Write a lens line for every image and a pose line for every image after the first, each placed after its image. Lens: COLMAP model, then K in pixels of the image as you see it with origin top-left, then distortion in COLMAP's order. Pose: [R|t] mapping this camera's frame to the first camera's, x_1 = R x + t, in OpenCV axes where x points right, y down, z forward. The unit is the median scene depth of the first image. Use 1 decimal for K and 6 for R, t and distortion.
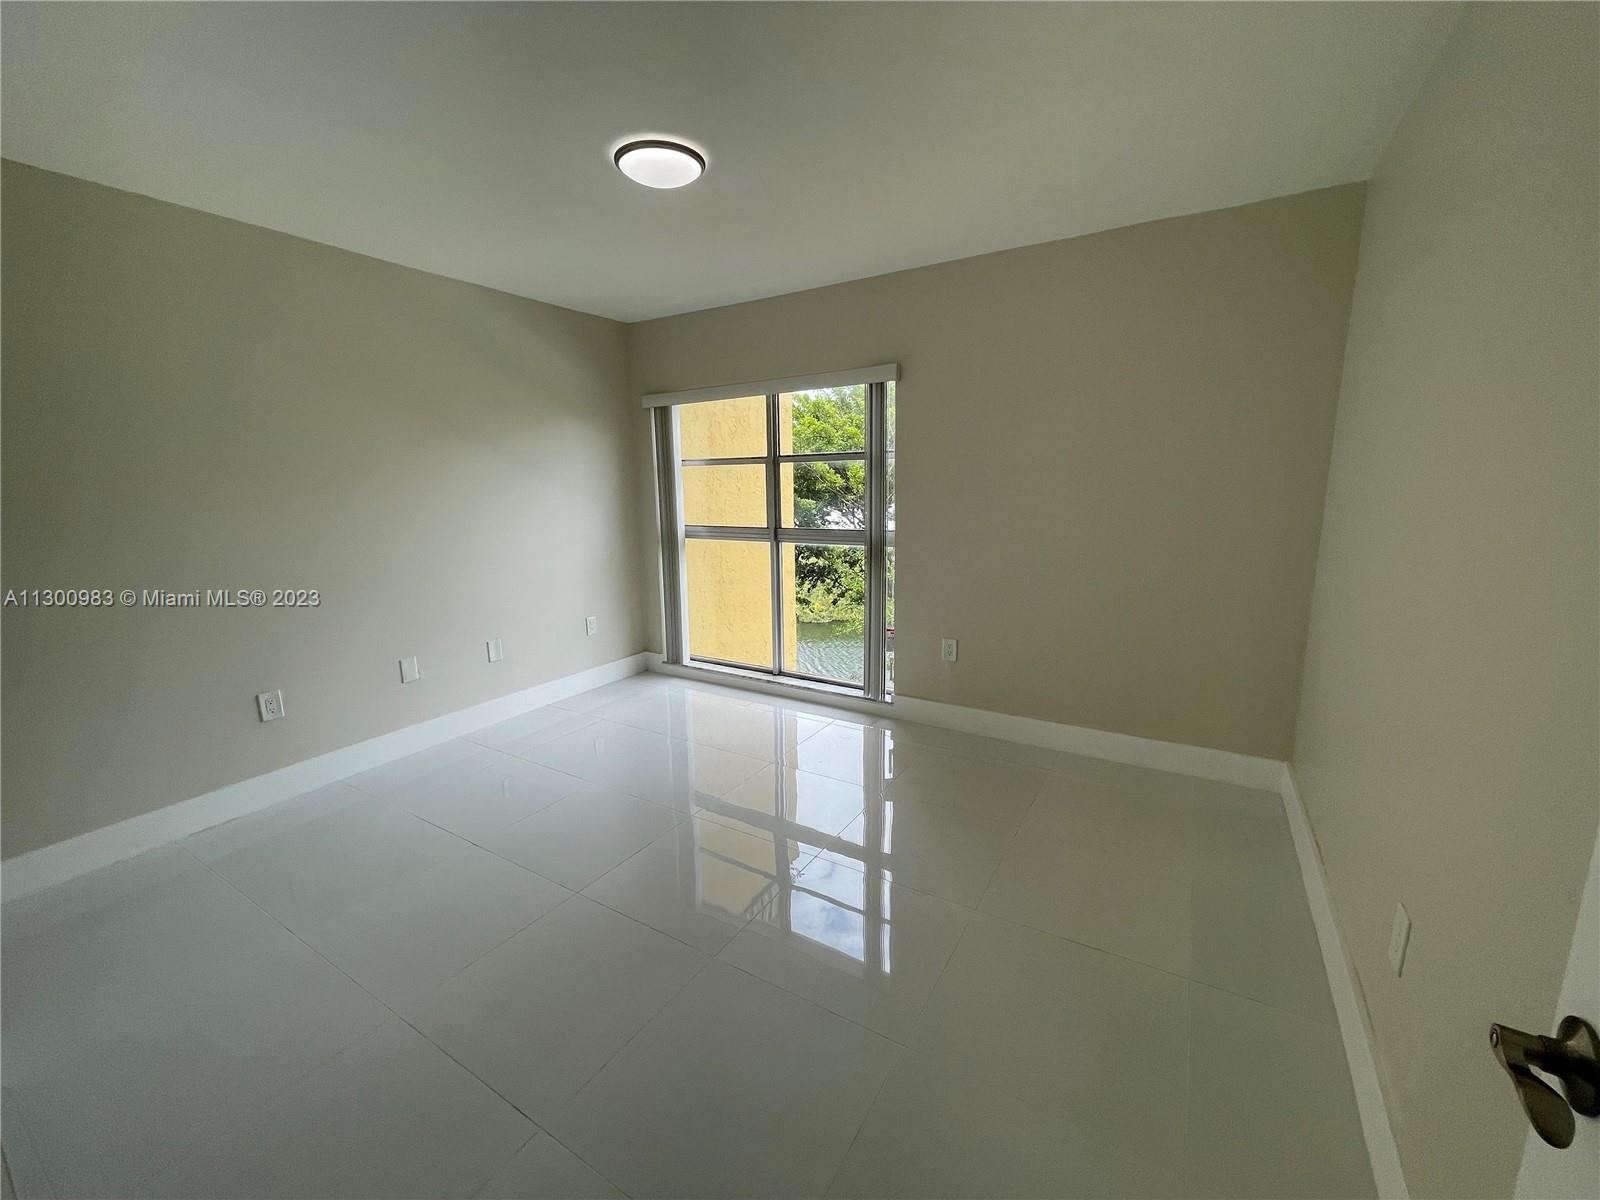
lens RADIAL K [[647.6, 0, 798.5], [0, 647.6, 597.4], [0, 0, 1]] dist [-0.002110, 0.000331]
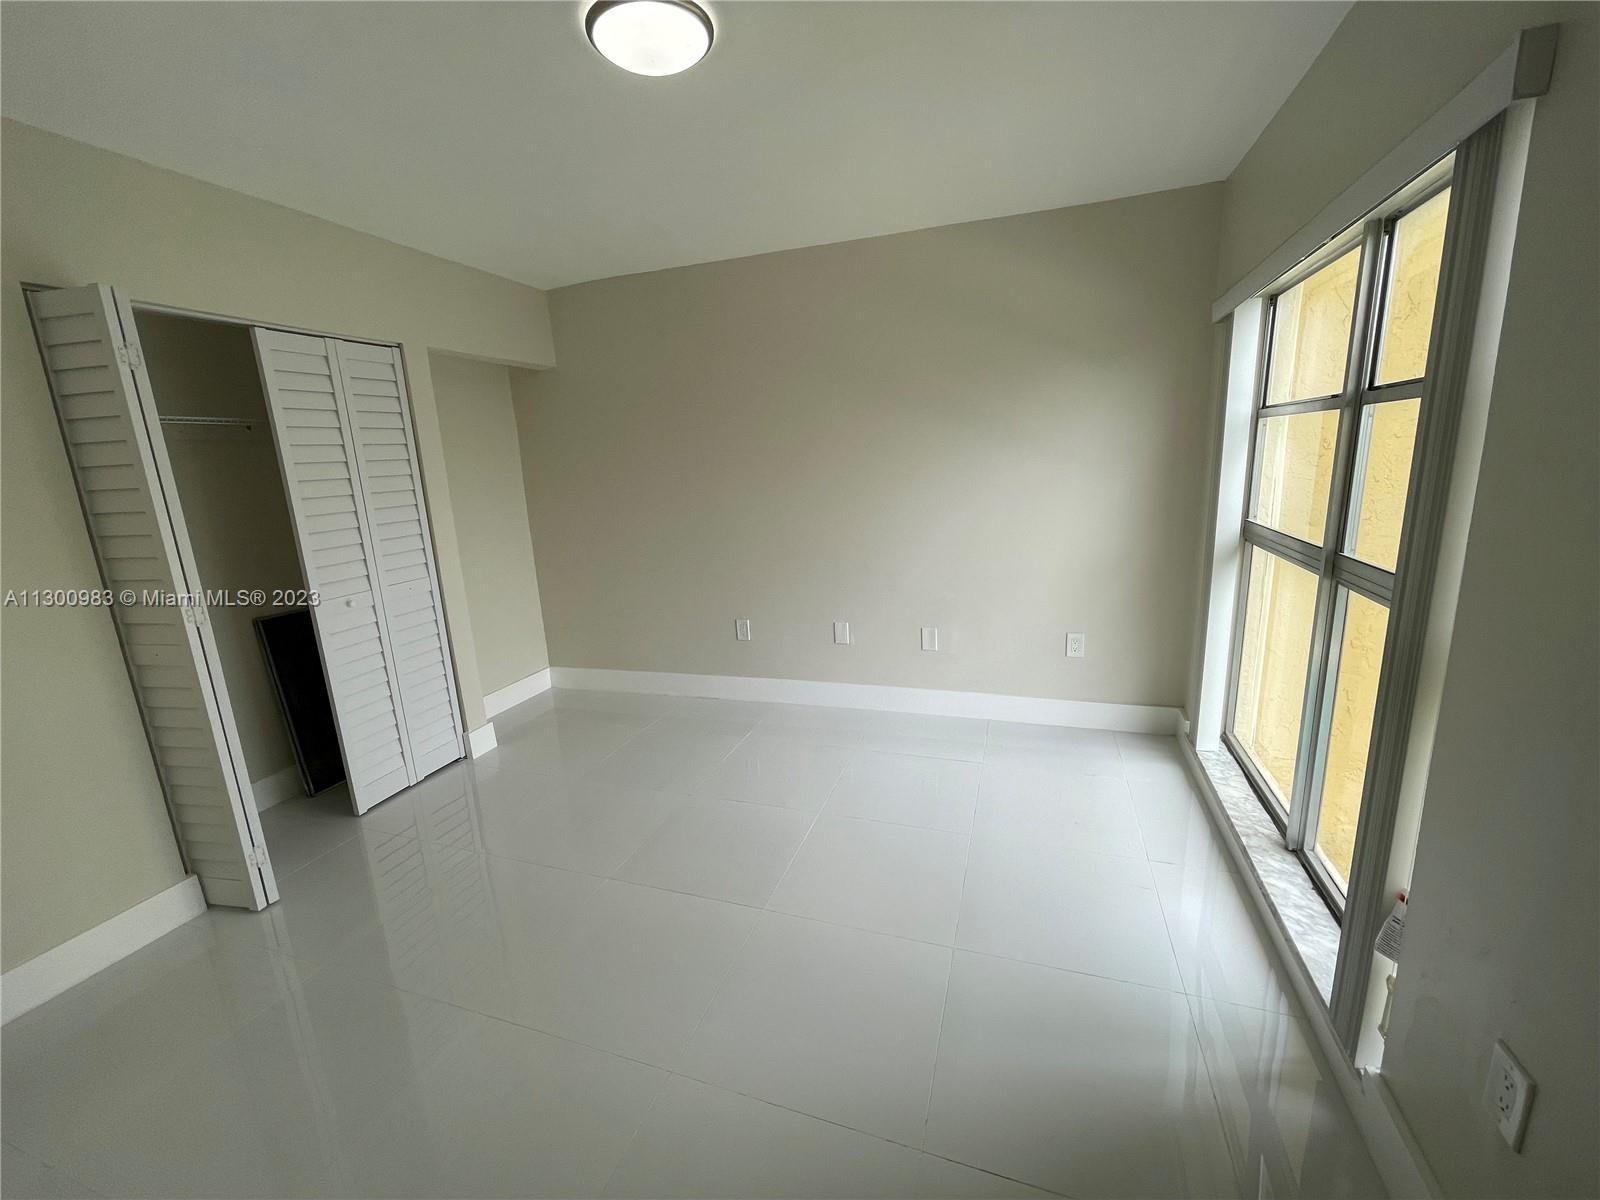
lens RADIAL K [[647.6, 0, 802.4], [0, 647.6, 597.4], [0, 0, 1]] dist [-0.002110, 0.000331]
pose [[0.221444, 0.210161, -0.952258, 0.326427], [-0.135738, 0.973638, 0.183314, -0.109811], [0.965680, 0.088663, 0.244134, 0.543224]]
